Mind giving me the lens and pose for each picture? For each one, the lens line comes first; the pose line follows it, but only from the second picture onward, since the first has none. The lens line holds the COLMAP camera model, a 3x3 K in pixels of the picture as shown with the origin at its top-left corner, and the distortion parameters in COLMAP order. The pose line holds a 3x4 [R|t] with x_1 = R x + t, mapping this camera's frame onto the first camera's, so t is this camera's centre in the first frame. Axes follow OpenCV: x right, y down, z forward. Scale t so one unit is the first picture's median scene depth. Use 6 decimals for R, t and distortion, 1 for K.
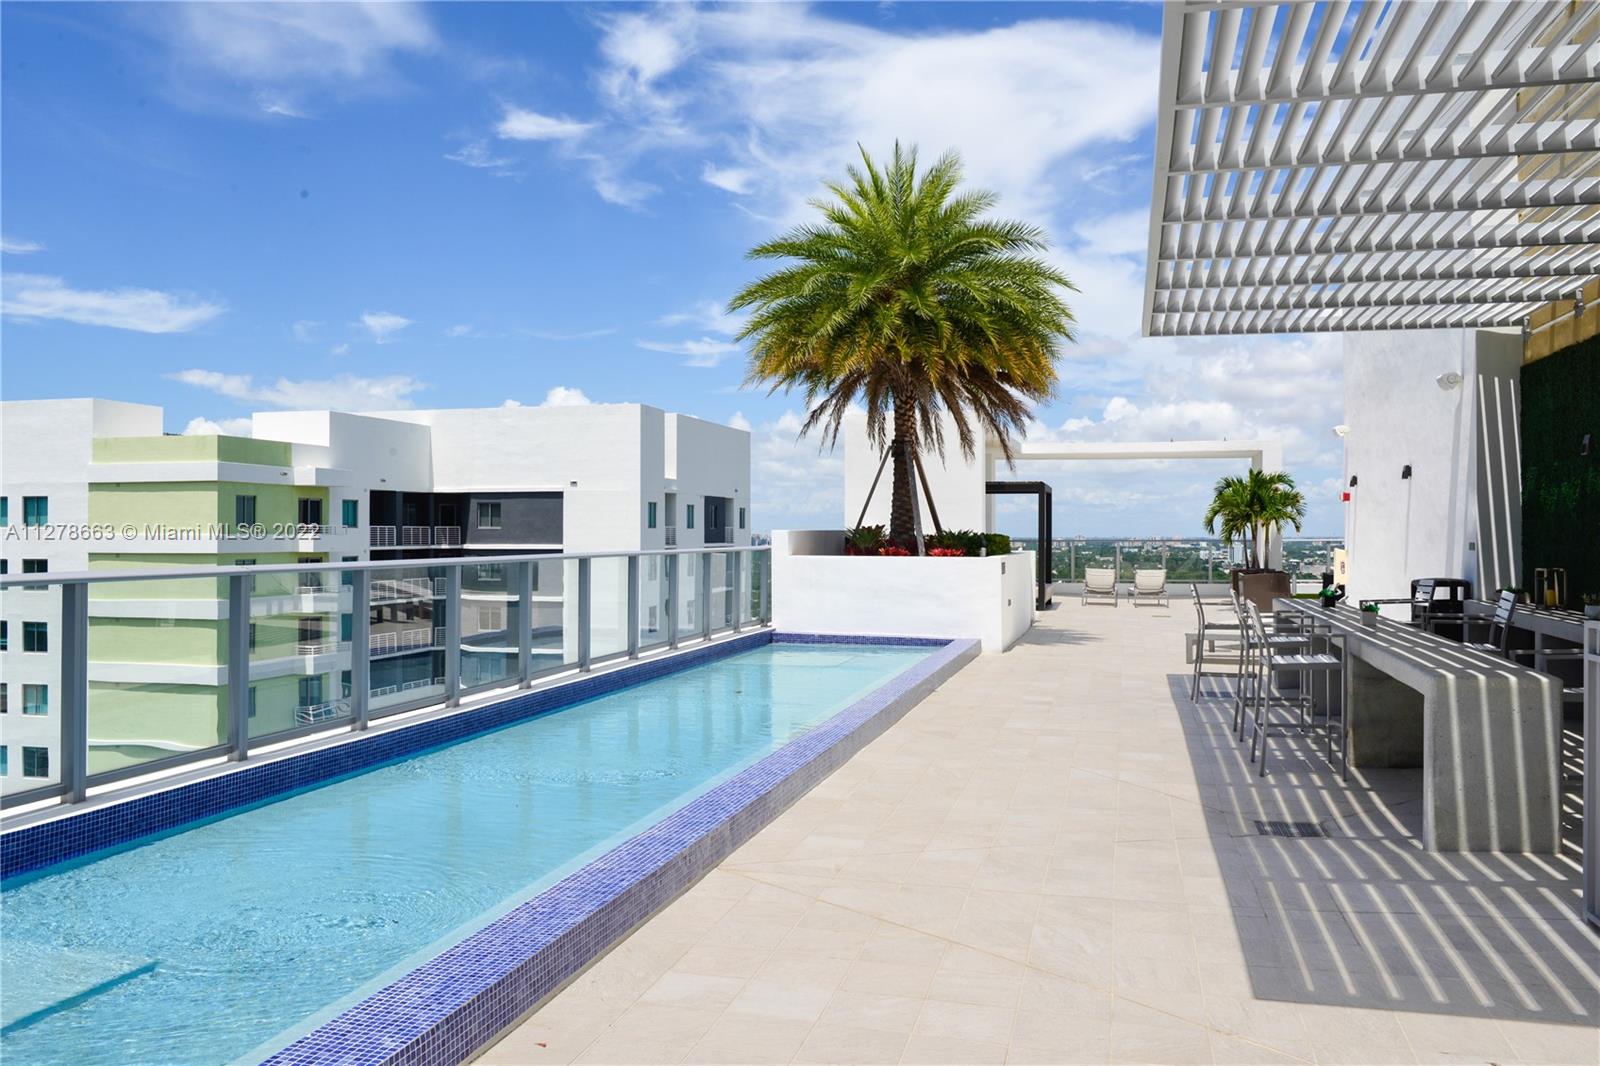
lens RADIAL K [[1298.2, 0, 801.5], [0, 1298.2, 532.0], [0, 0, 1]] dist [-0.074912, 0.066774]
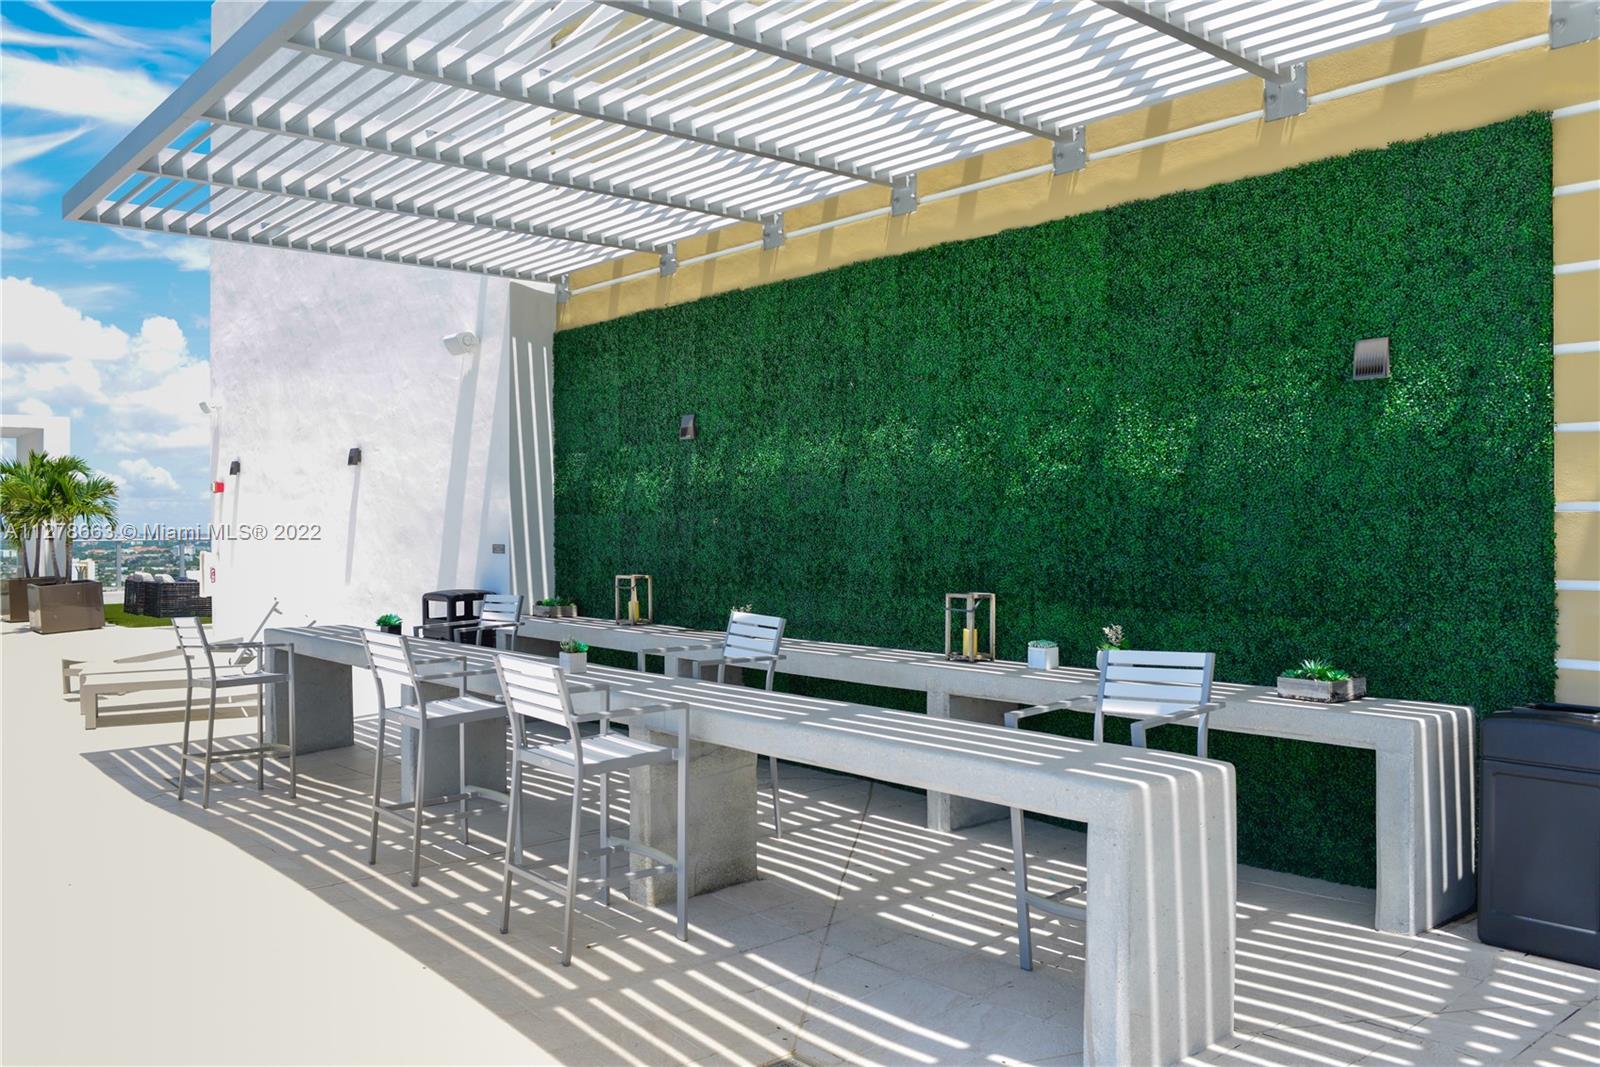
lens RADIAL K [[1298.2, 0, 796.4], [0, 1298.2, 525.2], [0, 0, 1]] dist [-0.074912, 0.066774]
pose [[0.581887, -0.000263, 0.813269, -0.028338], [0.002666, 0.999995, -0.001584, -0.002272], [-0.813265, 0.003090, 0.581885, 0.357905]]
